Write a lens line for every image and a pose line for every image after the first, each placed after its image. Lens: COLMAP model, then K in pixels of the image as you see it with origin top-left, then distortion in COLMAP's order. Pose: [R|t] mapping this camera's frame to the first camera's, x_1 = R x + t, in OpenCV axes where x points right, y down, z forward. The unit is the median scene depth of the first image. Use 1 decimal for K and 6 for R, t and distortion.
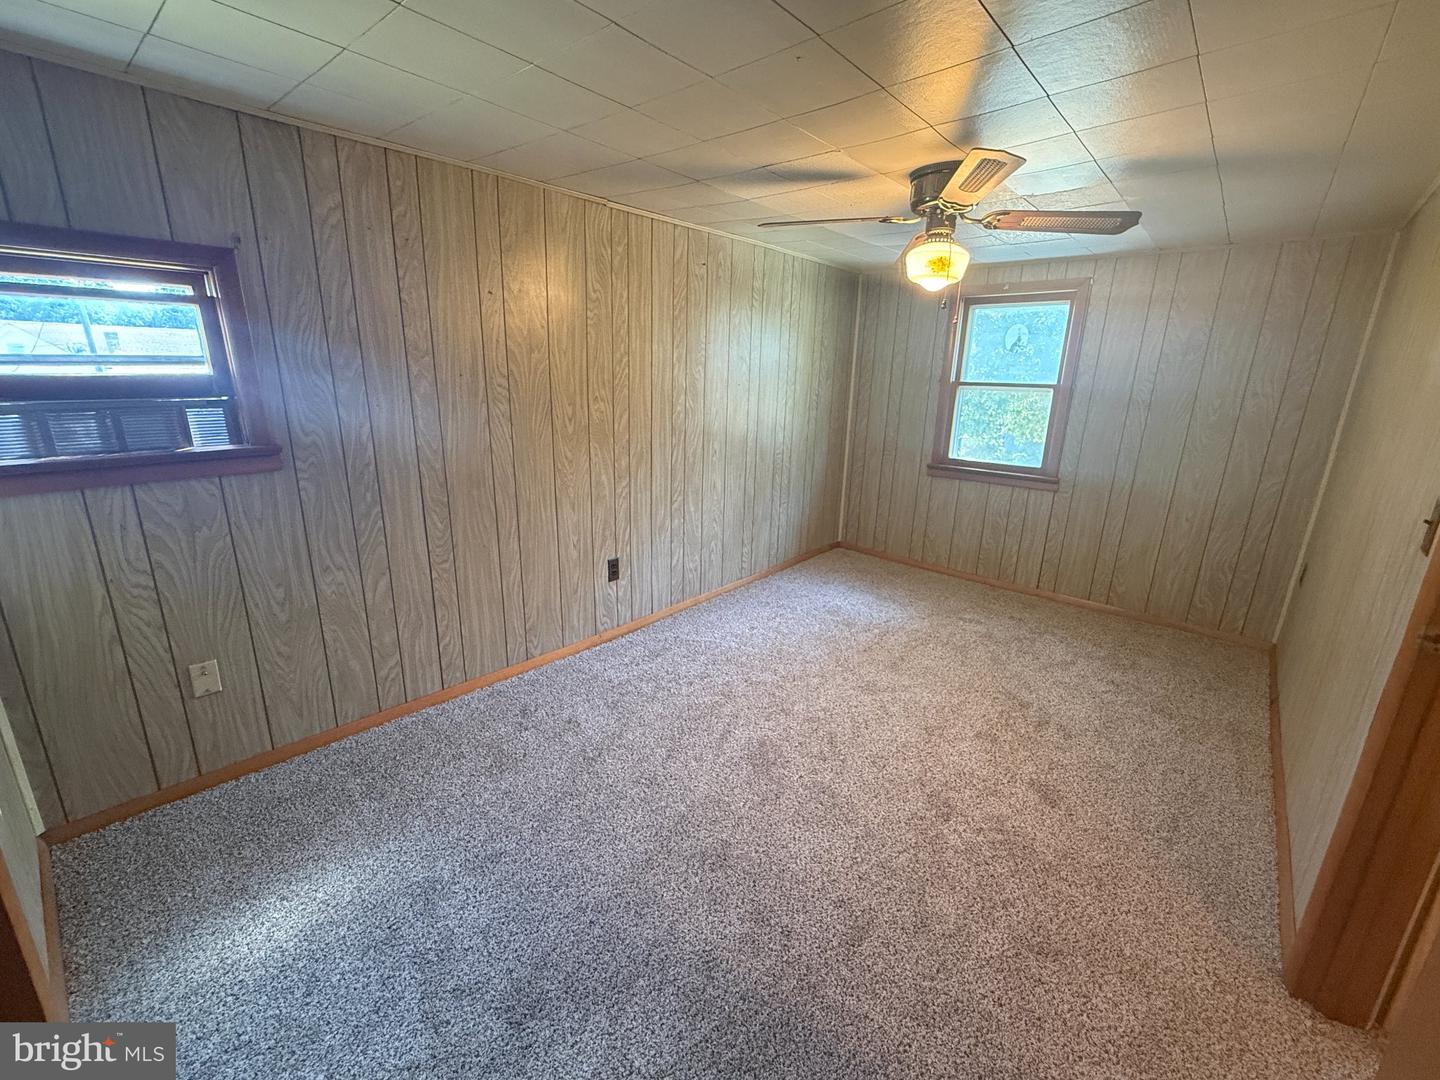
lens RADIAL K [[605.7, 0, 720.0], [0, 605.7, 540.0], [0, 0, 1]] dist [0.001409, 0.000398]
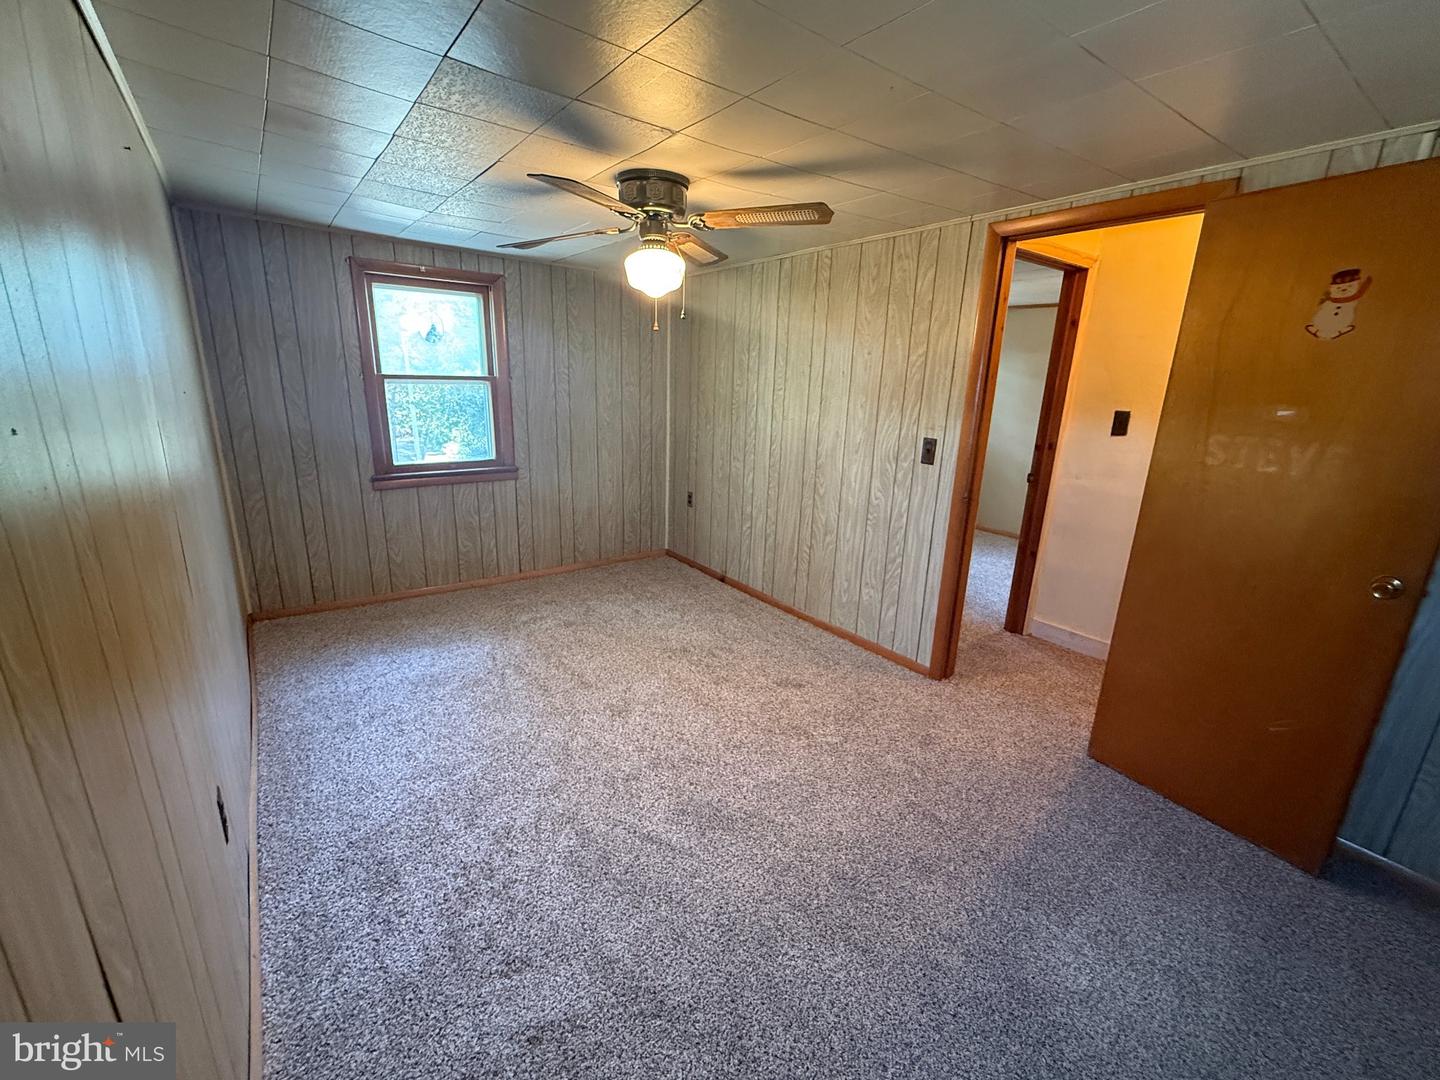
lens RADIAL K [[605.7, 0, 720.0], [0, 605.7, 540.0], [0, 0, 1]] dist [0.001409, 0.000398]
pose [[0.212208, -0.278256, 0.936772, -0.408377], [0.237044, 0.944632, 0.226893, -0.141861], [-0.948039, 0.173908, 0.266417, 0.423943]]
